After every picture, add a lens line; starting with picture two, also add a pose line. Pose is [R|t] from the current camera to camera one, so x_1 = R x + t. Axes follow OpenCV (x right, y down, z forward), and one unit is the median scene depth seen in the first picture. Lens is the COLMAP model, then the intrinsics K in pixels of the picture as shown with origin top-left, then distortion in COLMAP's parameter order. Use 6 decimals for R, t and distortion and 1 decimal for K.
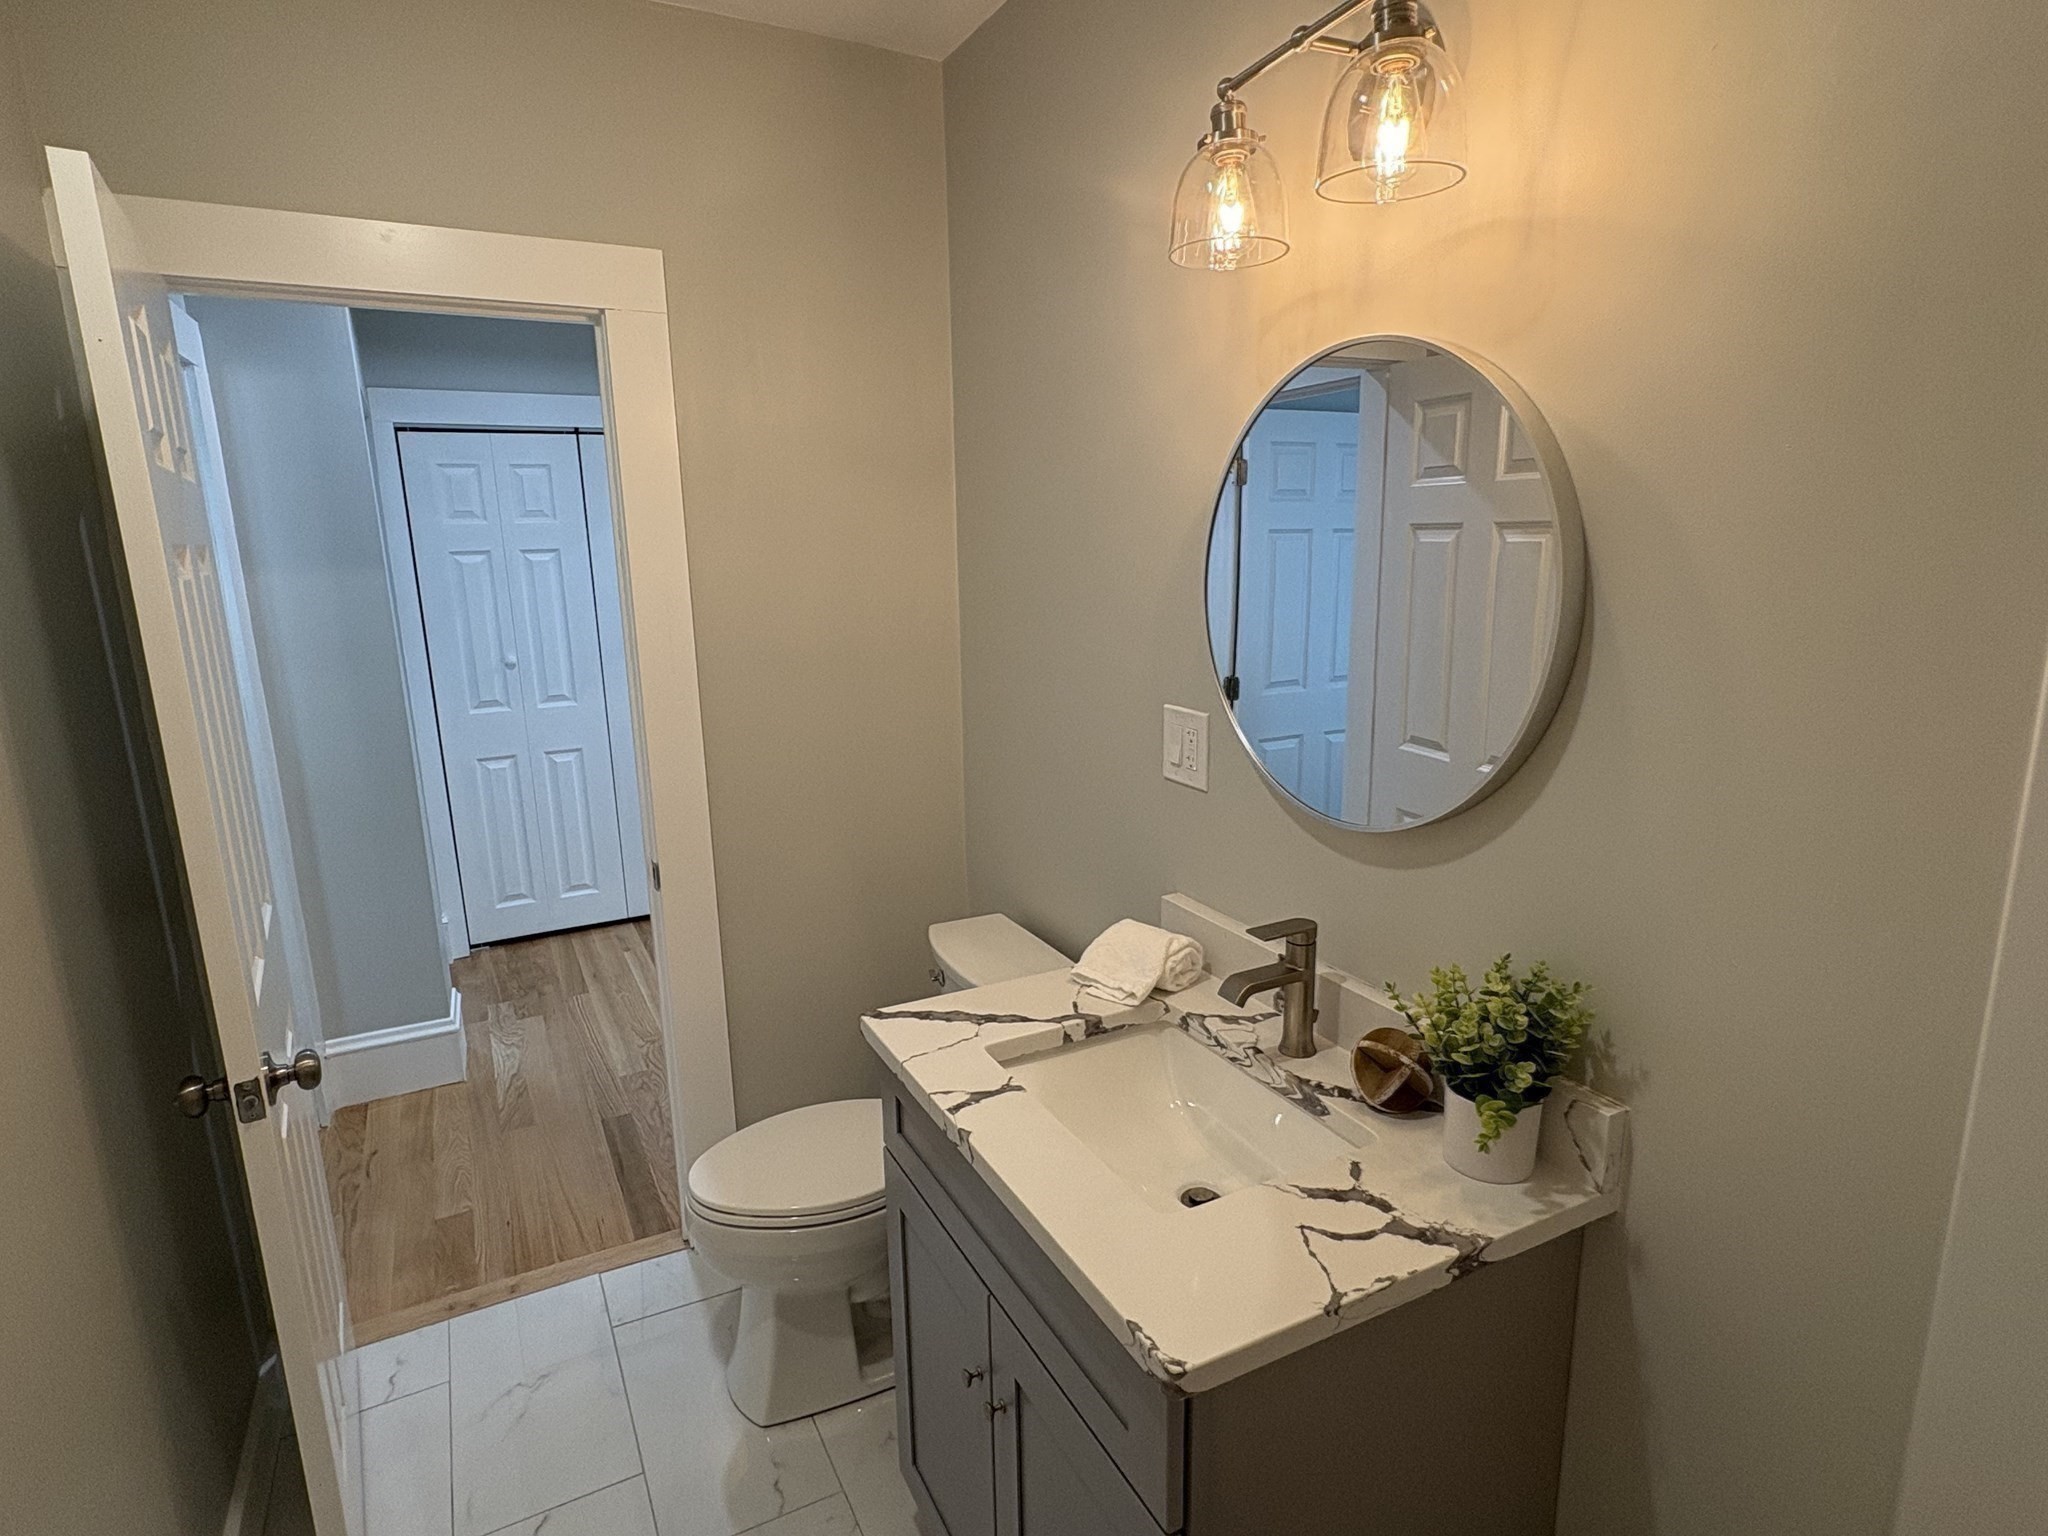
lens RADIAL K [[1062.6, 0, 1024.0], [0, 1062.6, 768.0], [0, 0, 1]] dist [-0.001726, -0.000072]
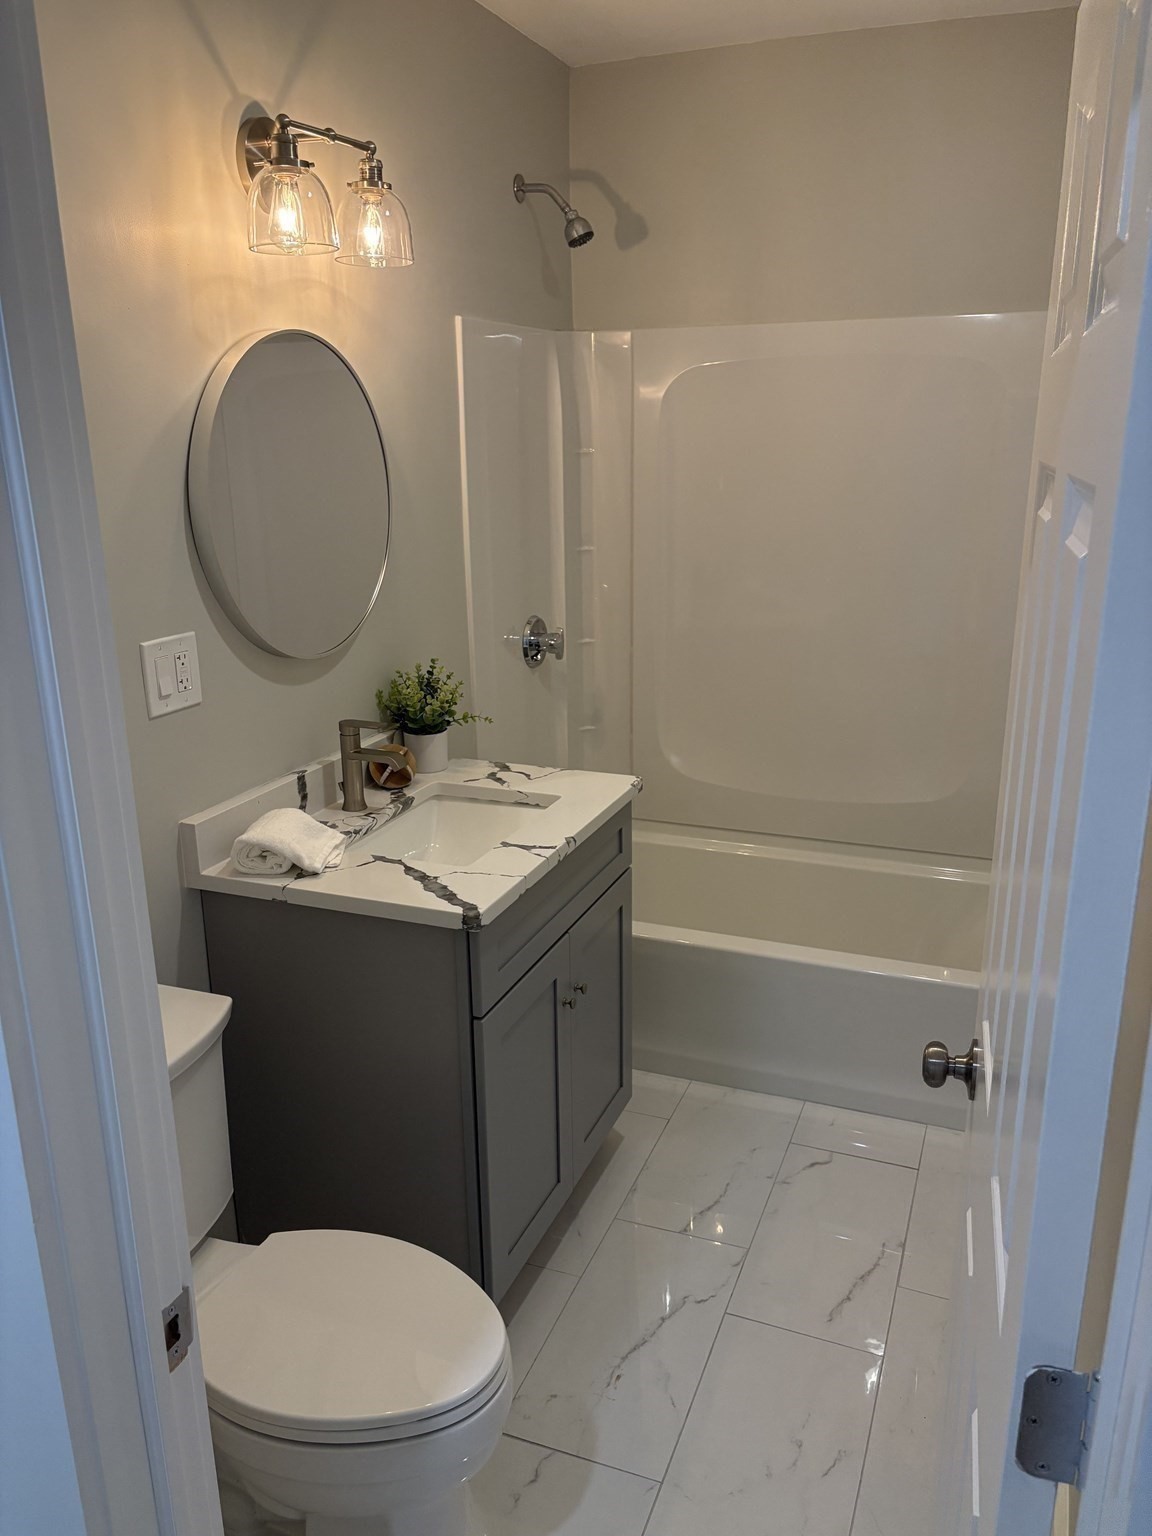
lens RADIAL K [[1175.8, 0, 576.0], [0, 1175.8, 768.0], [0, 0, 1]] dist [0.012671, -0.005361]
pose [[-0.640154, -0.191328, 0.744041, -1.220587], [0.187132, 0.900487, 0.392561, -0.395288], [-0.745107, 0.390533, -0.540647, 1.723832]]
